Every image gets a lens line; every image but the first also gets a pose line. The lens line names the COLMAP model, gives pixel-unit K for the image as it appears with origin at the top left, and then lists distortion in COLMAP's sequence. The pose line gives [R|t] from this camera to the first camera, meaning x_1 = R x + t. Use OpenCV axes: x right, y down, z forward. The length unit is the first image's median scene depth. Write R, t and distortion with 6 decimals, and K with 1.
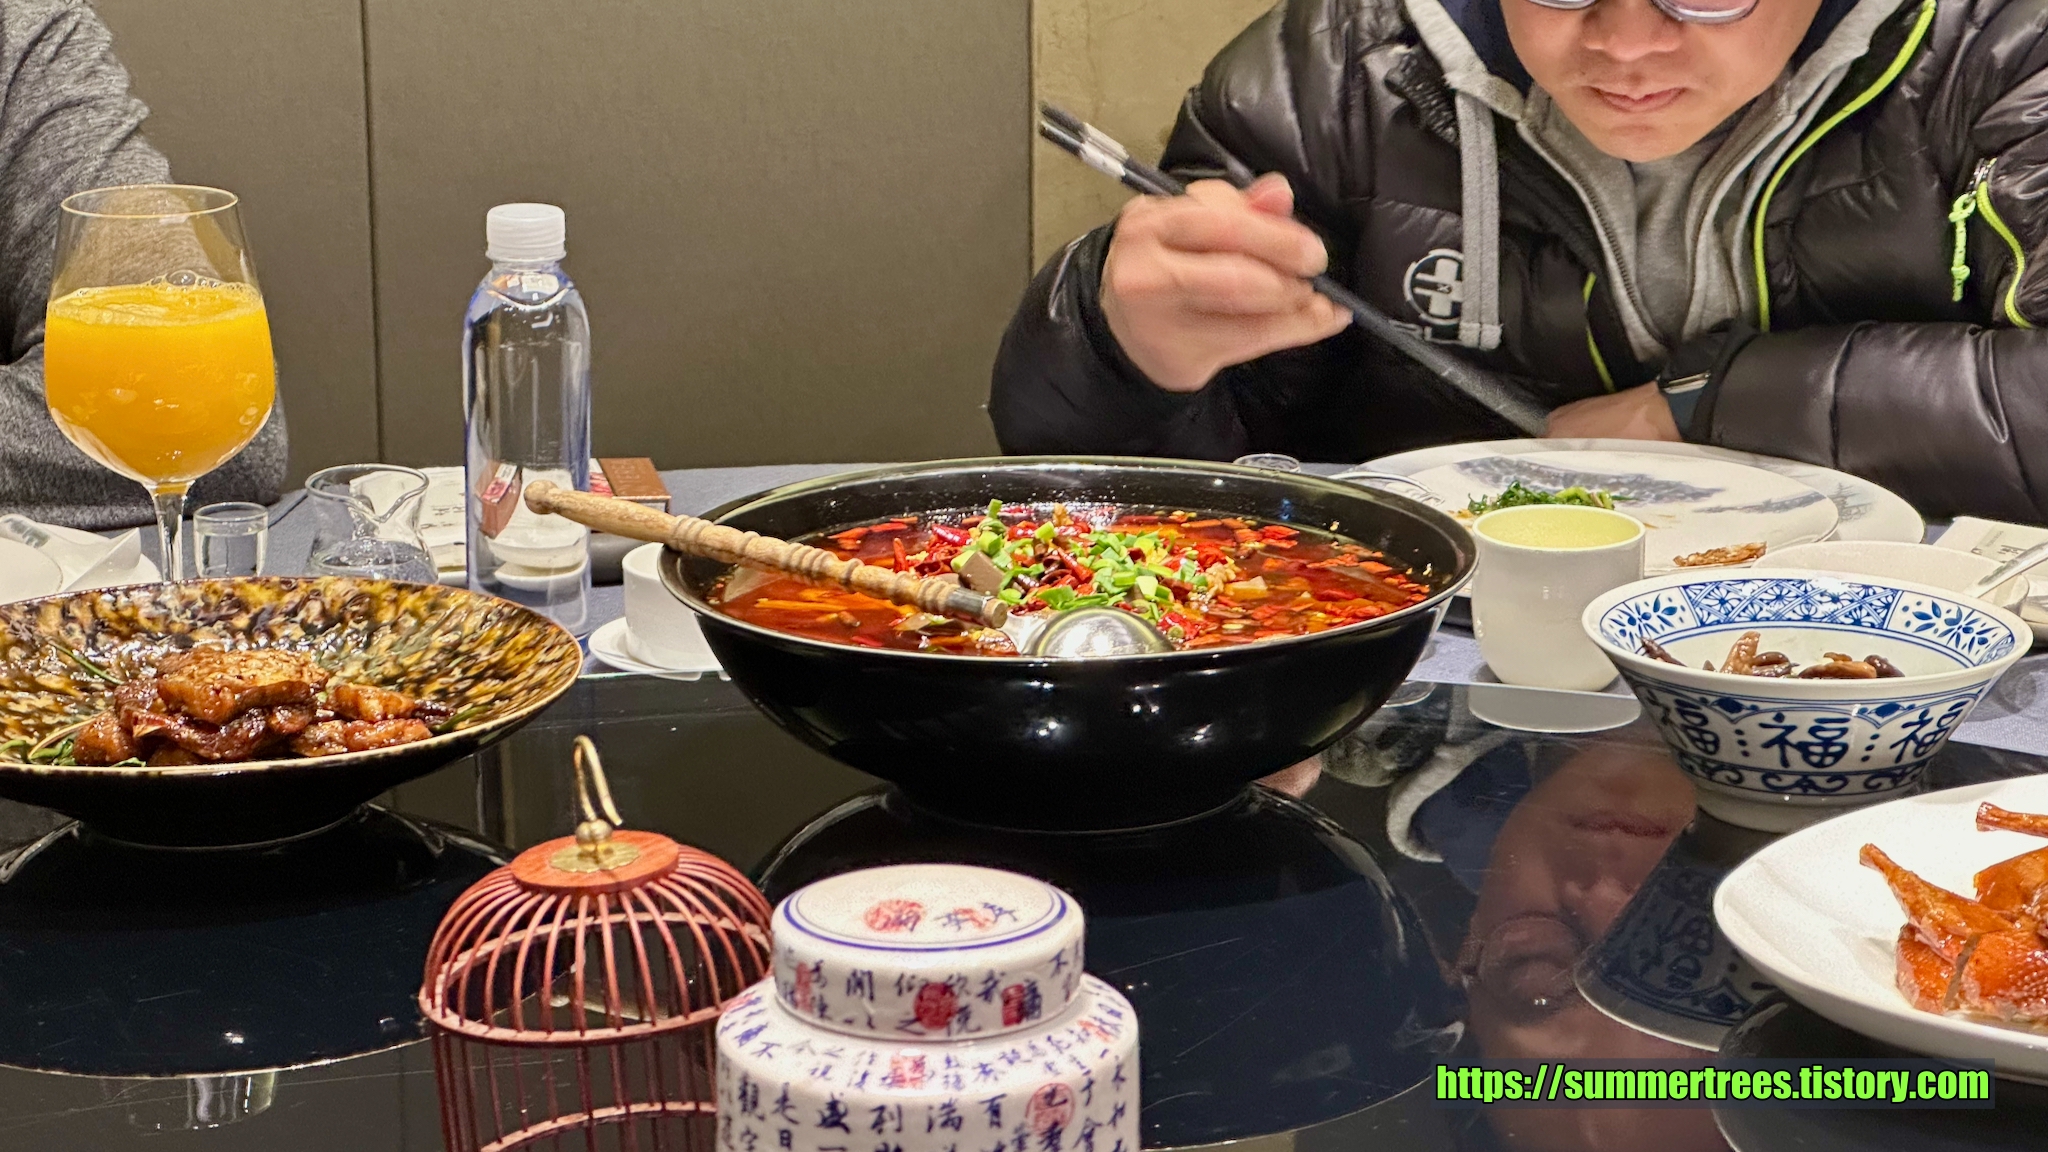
lens RADIAL K [[4299.5, 0, 1025.5], [0, 4299.5, 575.3], [0, 0, 1]] dist [-0.041075, 0.000000]
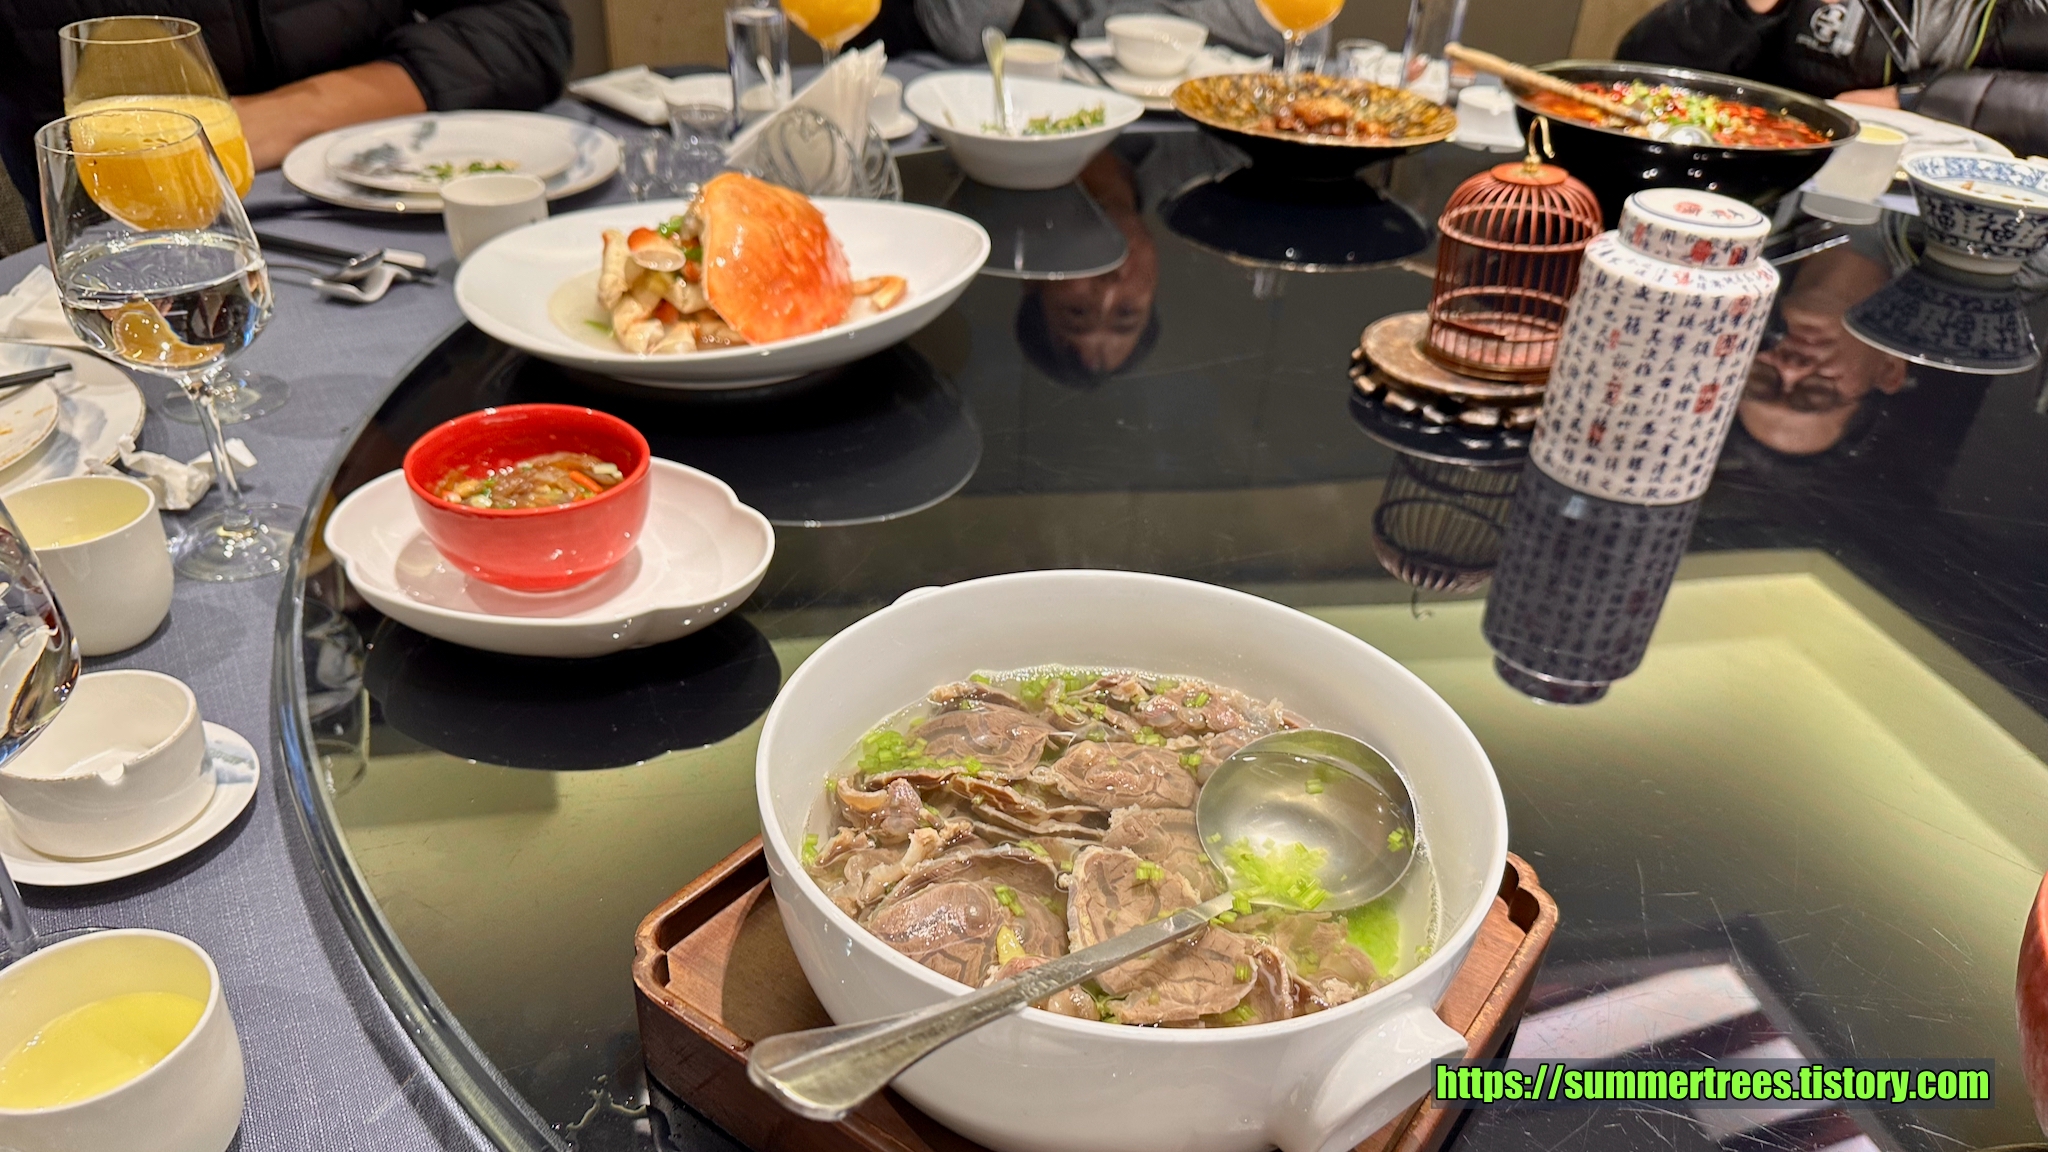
lens RADIAL K [[1447.8, 0, 1023.4], [0, 1447.8, 579.7], [0, 0, 1]] dist [-0.049164, -0.007667]
pose [[0.947889, 0.198560, -0.249158, -0.125640], [-0.118839, 0.945953, 0.301746, 0.074276], [0.295606, -0.256412, 0.920255, 0.162418]]
